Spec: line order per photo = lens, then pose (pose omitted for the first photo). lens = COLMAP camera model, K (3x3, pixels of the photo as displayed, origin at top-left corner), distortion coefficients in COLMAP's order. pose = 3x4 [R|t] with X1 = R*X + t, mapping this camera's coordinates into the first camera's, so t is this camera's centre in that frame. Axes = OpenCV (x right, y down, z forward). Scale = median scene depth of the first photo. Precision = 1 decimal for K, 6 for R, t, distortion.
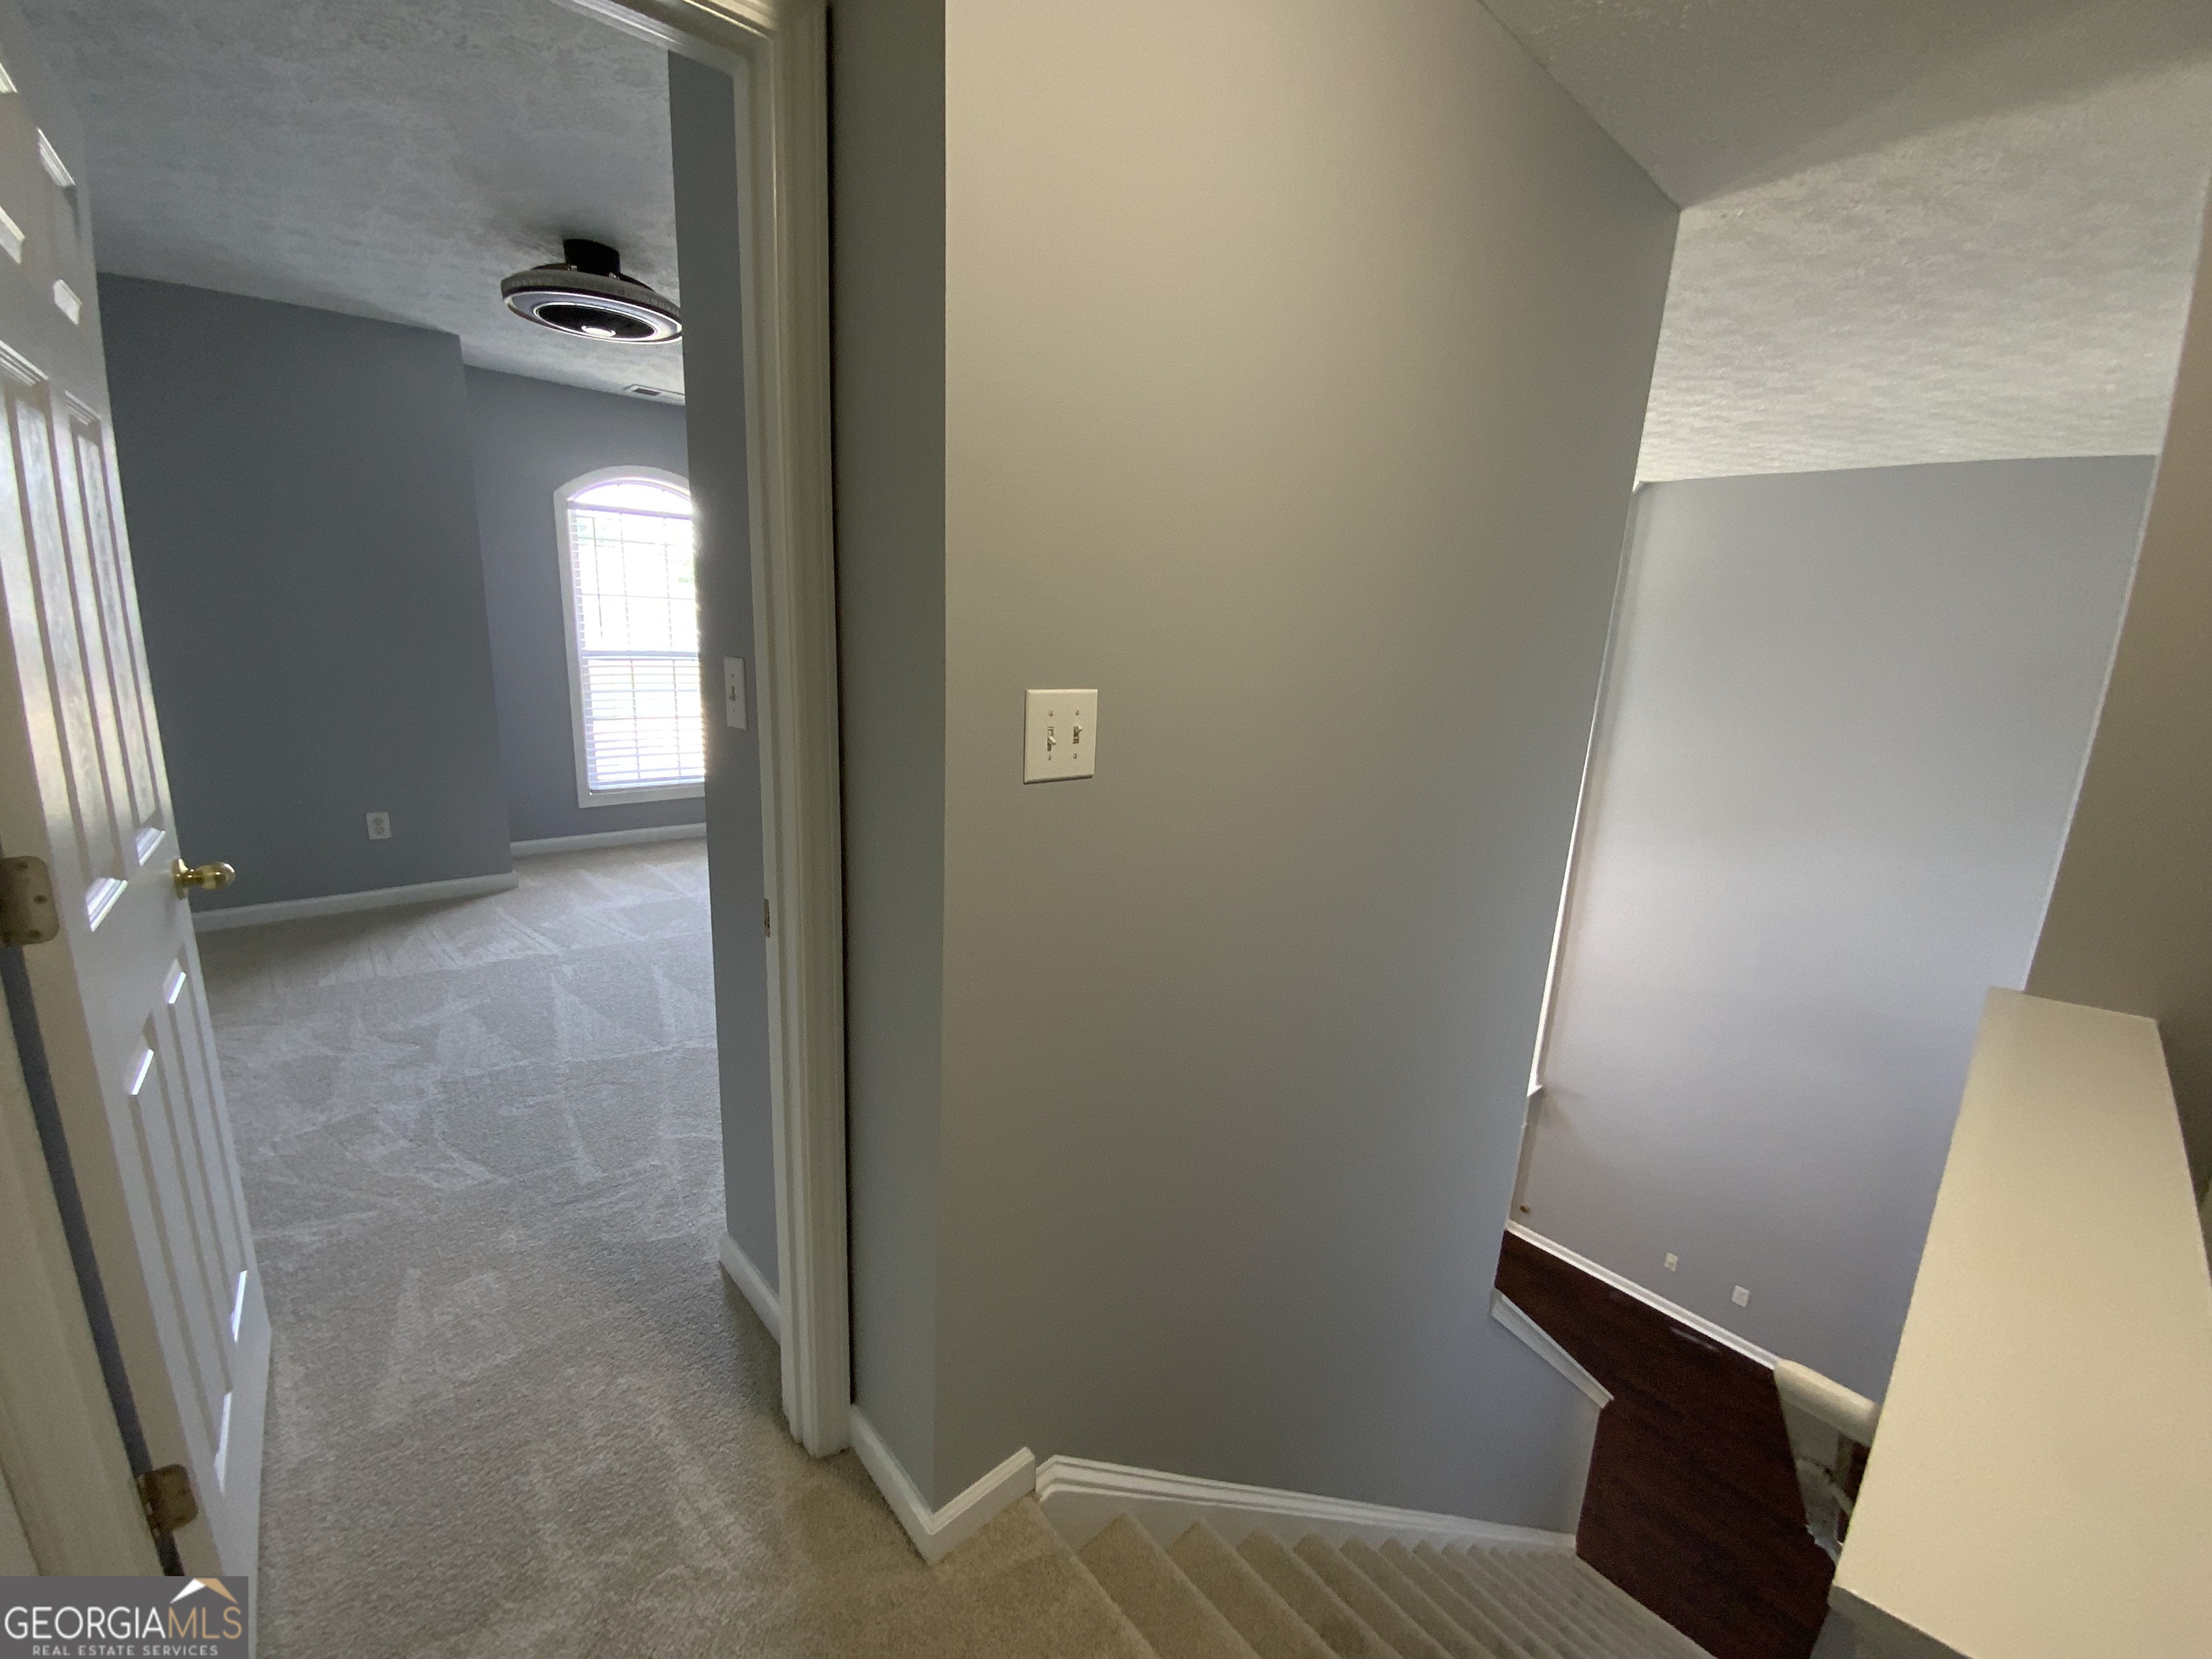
lens RADIAL K [[894.2, 0, 1094.1], [0, 894.2, 830.9], [0, 0, 1]] dist [-0.001189, 0.000237]
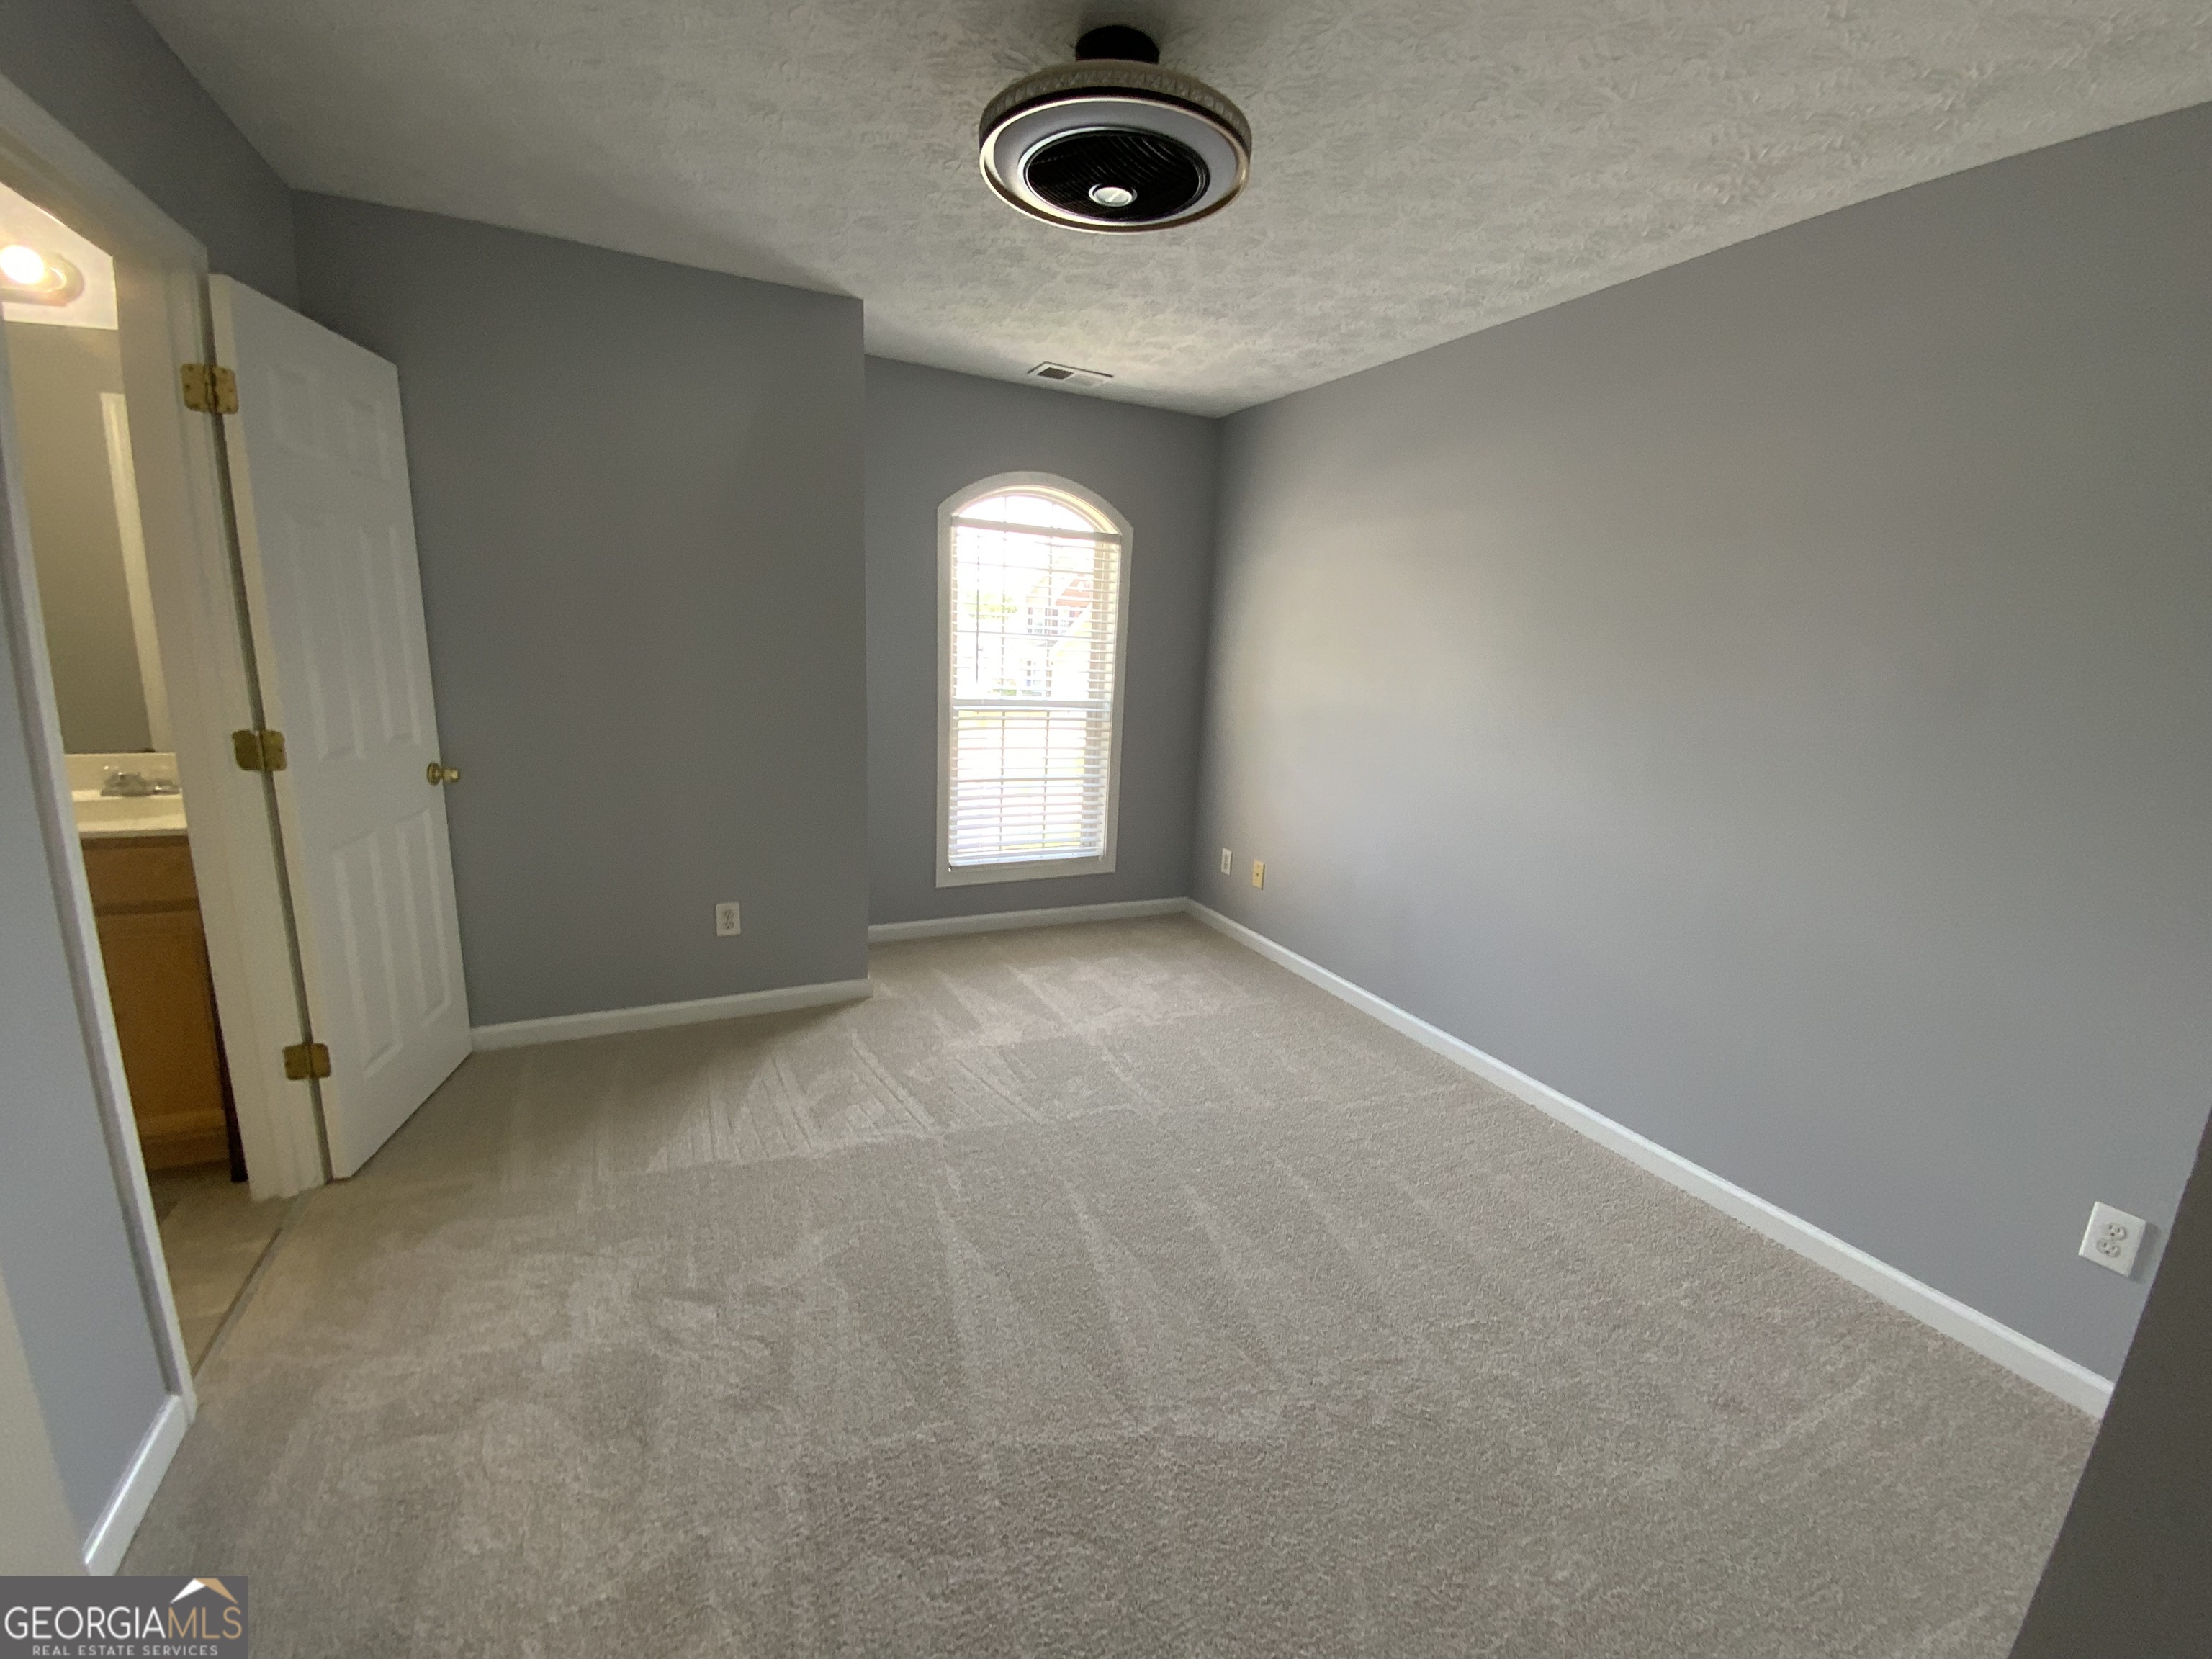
lens RADIAL K [[901.2, 0, 1122.1], [0, 901.2, 824.7], [0, 0, 1]] dist [-0.001903, -0.000544]
pose [[0.967096, 0.048232, -0.249796, -0.265364], [-0.056120, 0.998122, -0.024547, -0.092808], [0.248143, 0.037758, 0.967987, 0.307071]]
